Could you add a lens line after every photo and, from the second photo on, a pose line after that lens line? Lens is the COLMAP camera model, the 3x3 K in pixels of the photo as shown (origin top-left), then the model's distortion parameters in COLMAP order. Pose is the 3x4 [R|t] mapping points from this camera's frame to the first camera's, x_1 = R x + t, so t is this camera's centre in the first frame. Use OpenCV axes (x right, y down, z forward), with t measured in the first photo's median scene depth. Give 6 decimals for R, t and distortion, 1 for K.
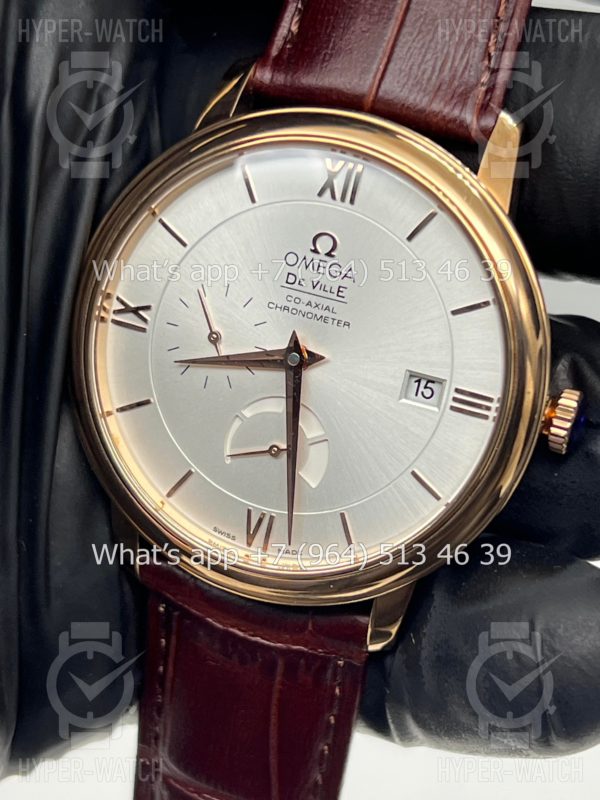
lens RADIAL K [[1914.9, 0, 300.0], [0, 1914.9, 400.0], [0, 0, 1]] dist [-0.041833, -0.303715]
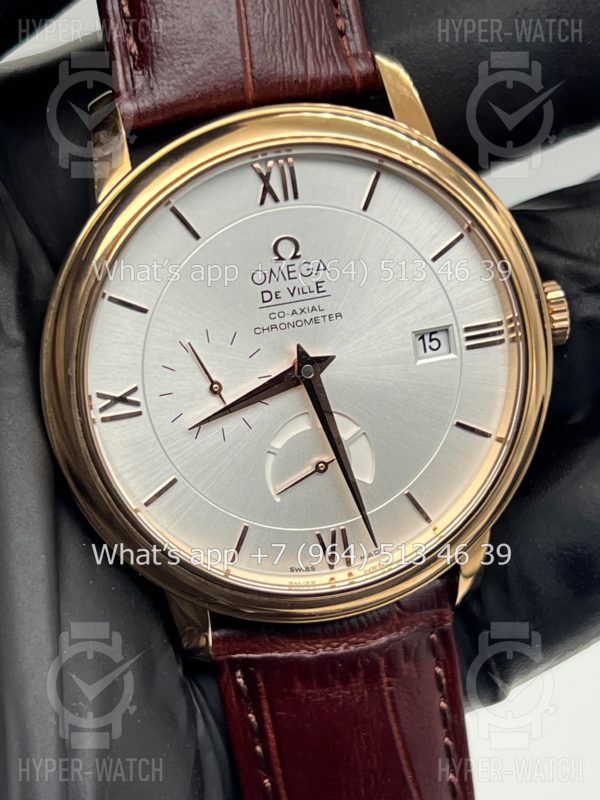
lens RADIAL K [[1914.9, 0, 300.0], [0, 1914.9, 400.0], [0, 0, 1]] dist [-0.041833, -0.303715]
pose [[0.819091, -0.429918, 0.379817, -0.374970], [0.407074, 0.902097, 0.143221, -0.146705], [-0.404205, 0.037303, 0.913908, 0.127273]]
